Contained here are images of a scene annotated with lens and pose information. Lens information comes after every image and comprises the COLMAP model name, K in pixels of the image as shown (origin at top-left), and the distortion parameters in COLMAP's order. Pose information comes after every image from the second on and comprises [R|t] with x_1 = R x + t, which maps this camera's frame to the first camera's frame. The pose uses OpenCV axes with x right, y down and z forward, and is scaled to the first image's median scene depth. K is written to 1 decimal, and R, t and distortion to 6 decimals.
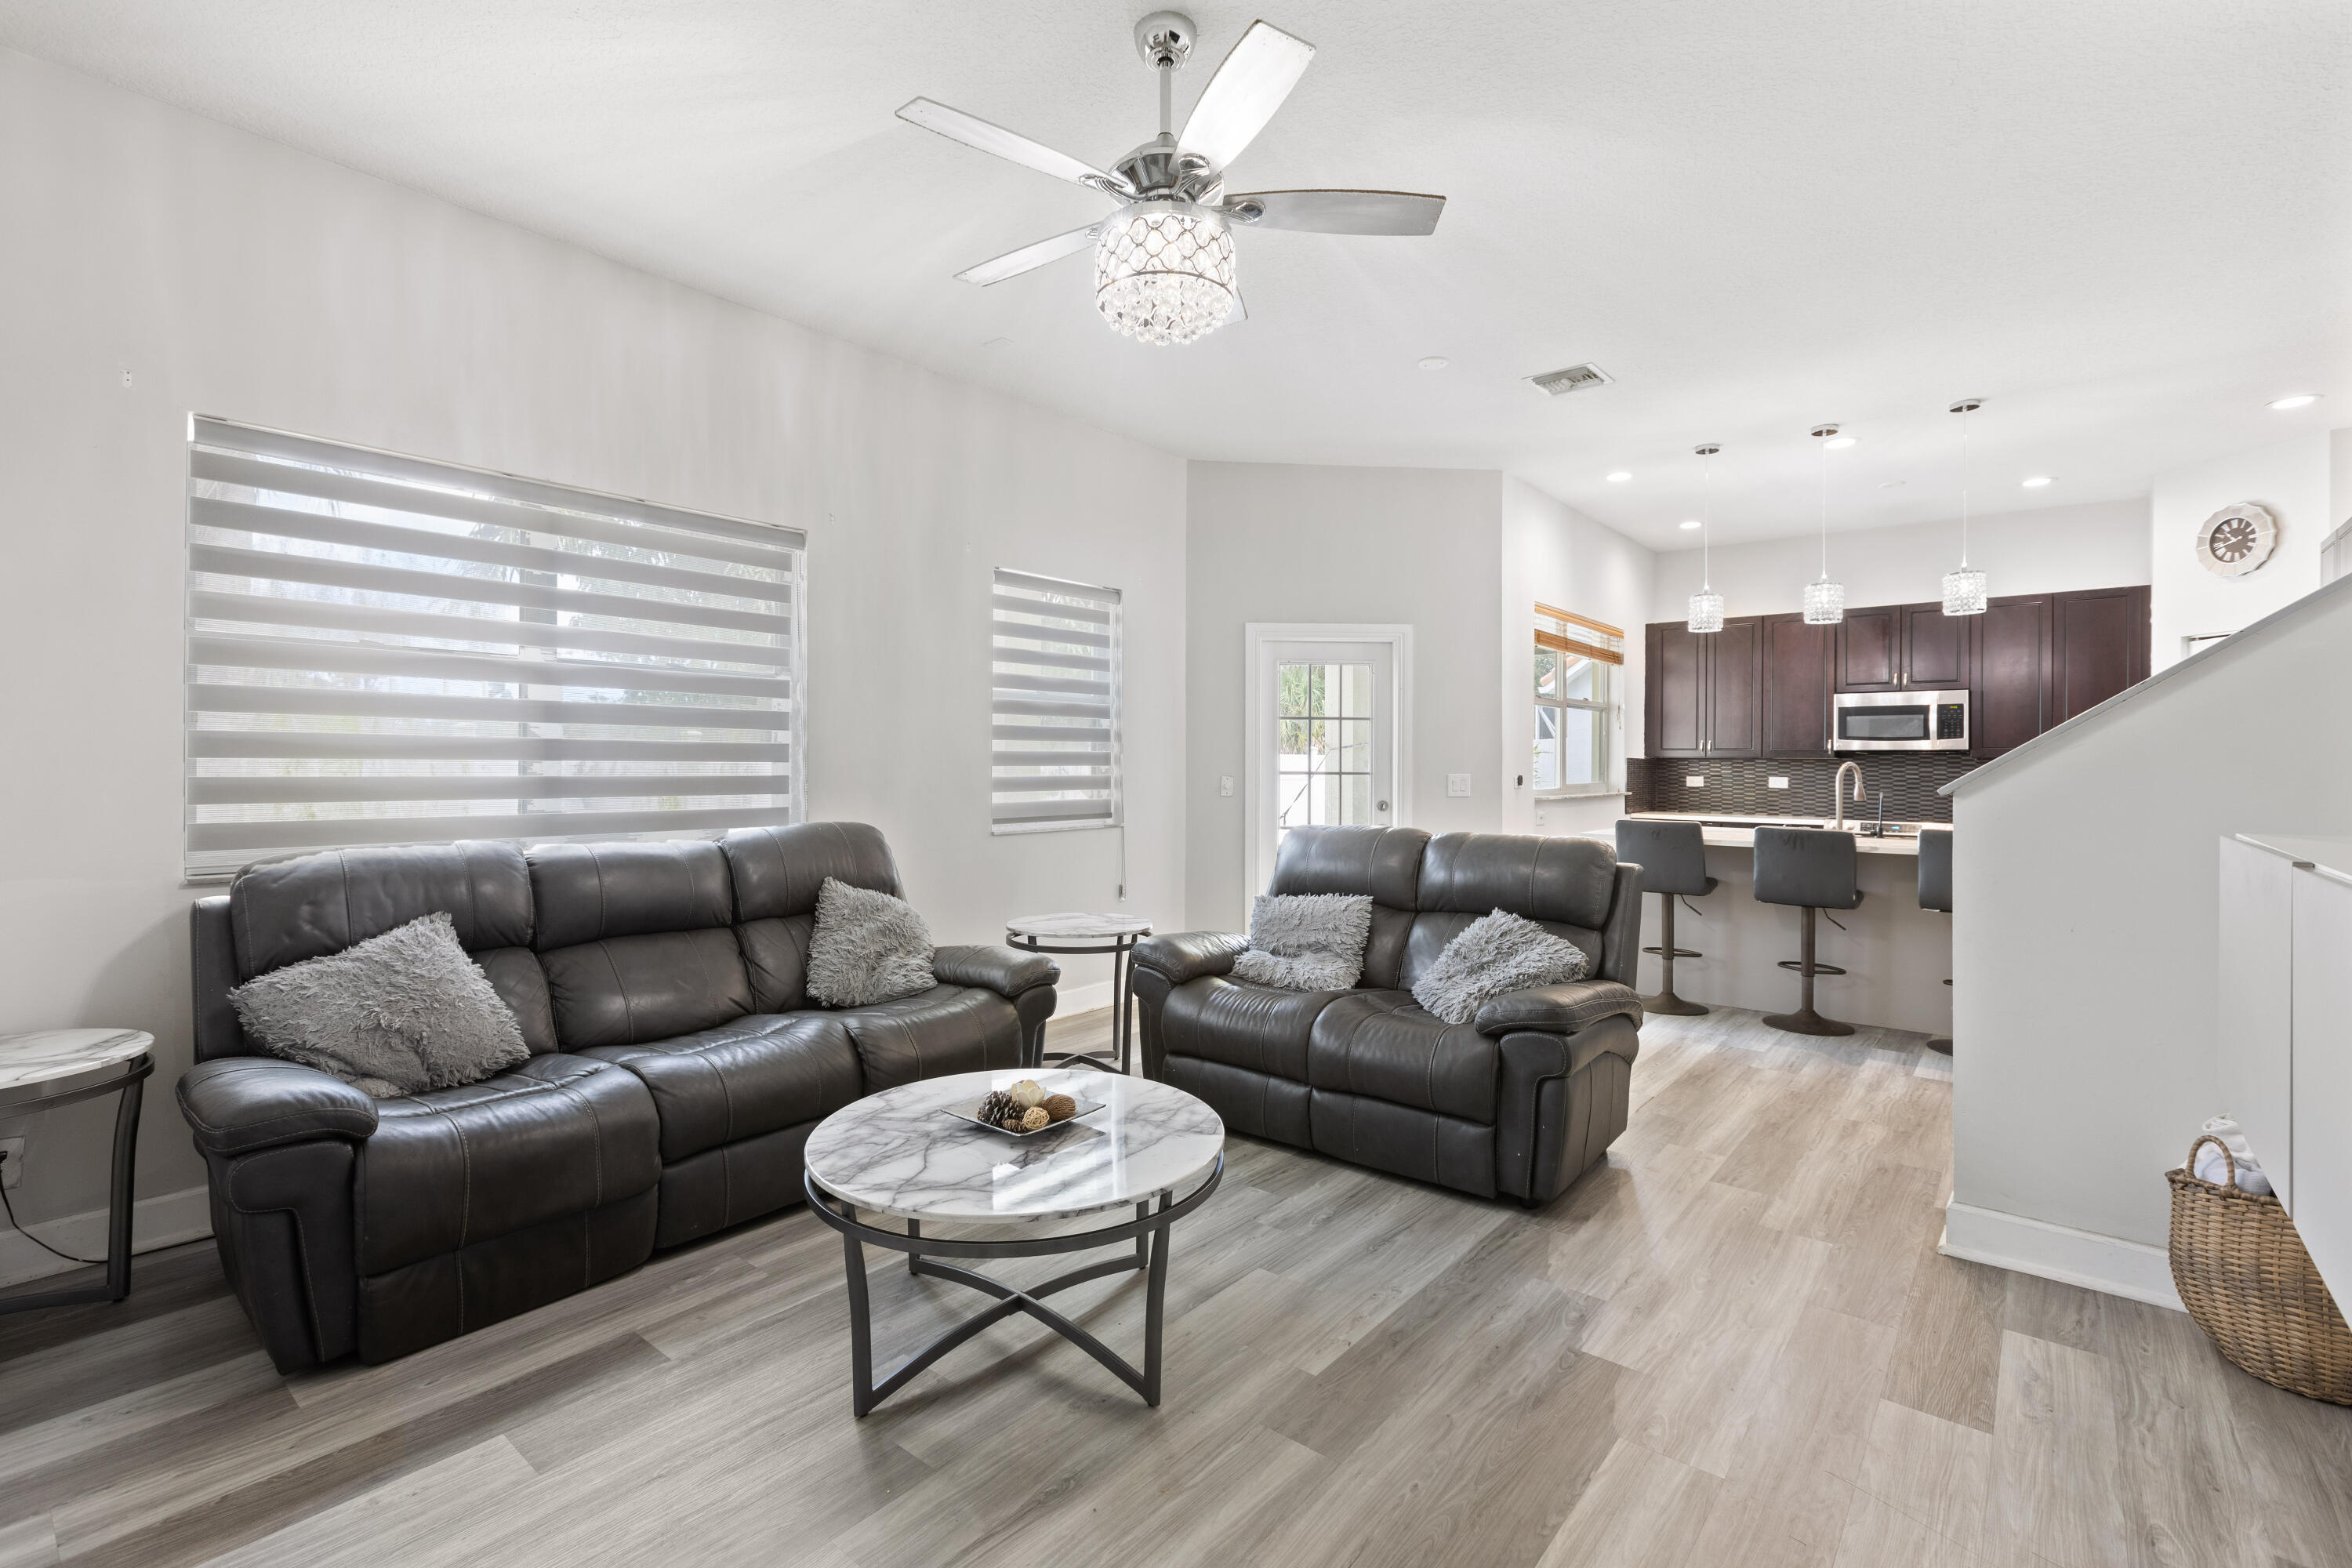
lens RADIAL K [[1058.4, 0, 1160.0], [0, 1058.4, 748.1], [0, 0, 1]] dist [0.002196, -0.000769]
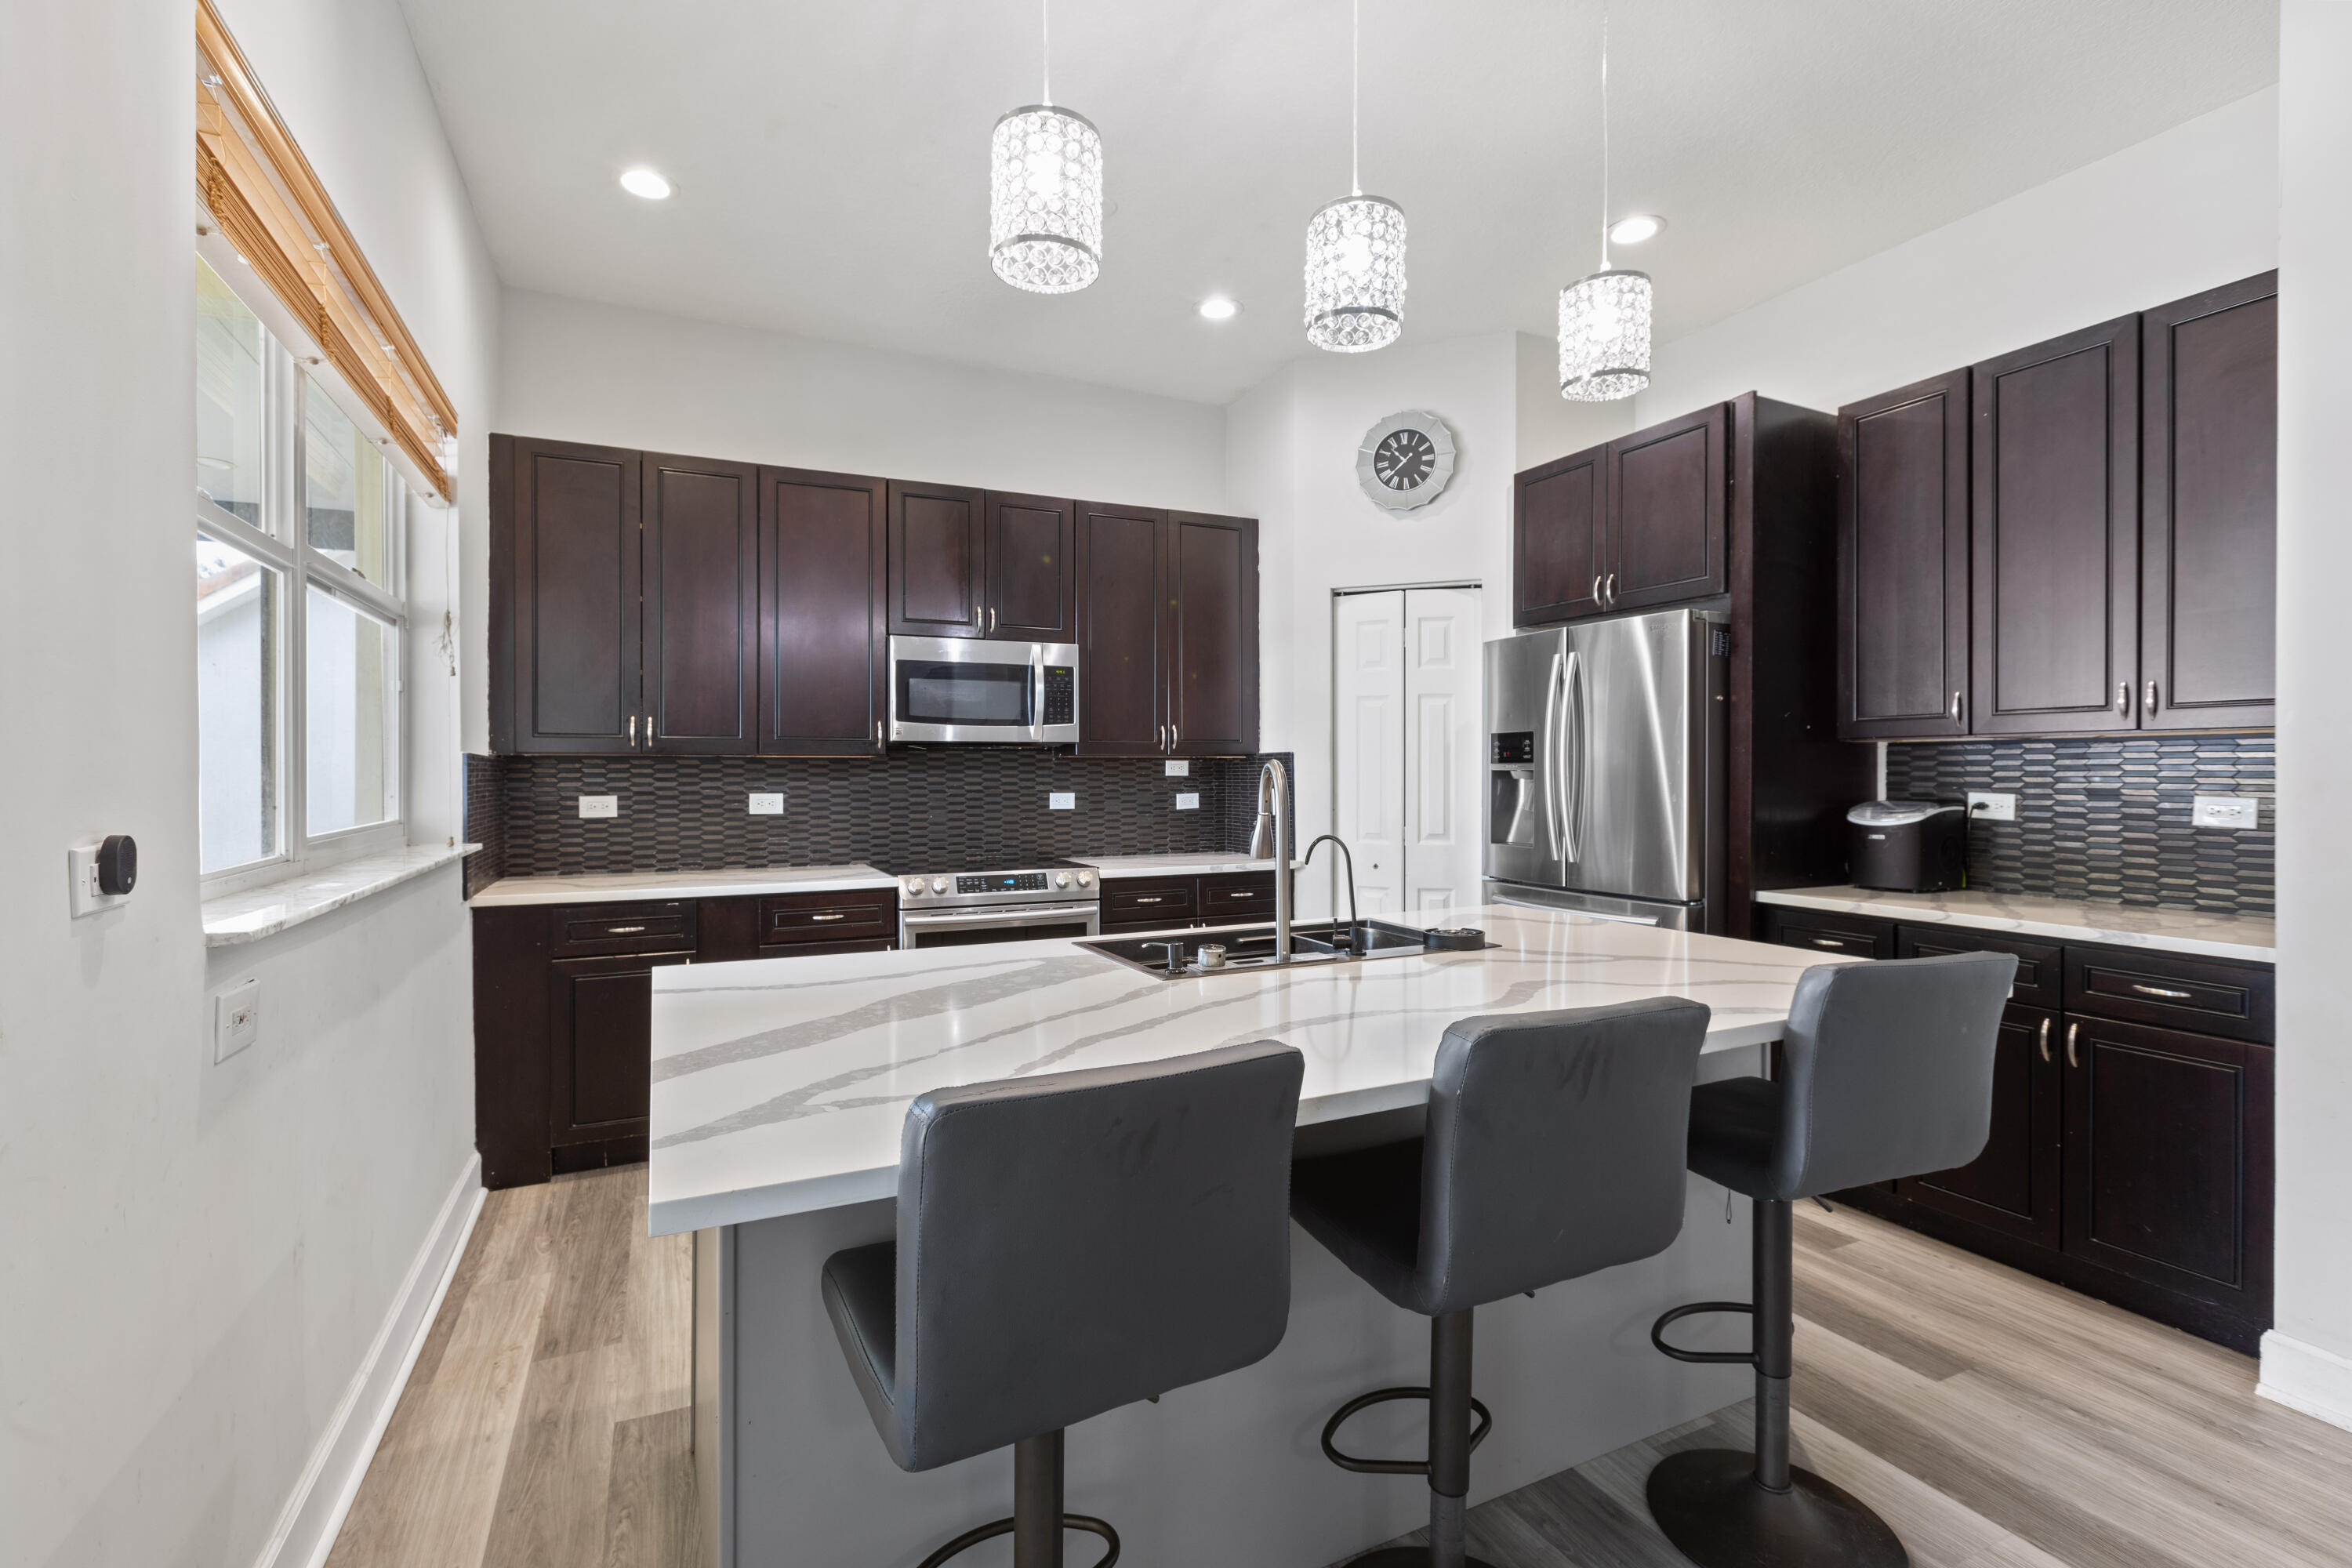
lens RADIAL K [[1058.4, 0, 1160.0], [0, 1058.4, 775.2], [0, 0, 1]] dist [0.002196, -0.000769]
pose [[0.422422, -0.013534, 0.906298, 0.229590], [-0.012067, 0.999716, 0.020554, 0.006909], [-0.906319, -0.019619, 0.422139, 0.697787]]
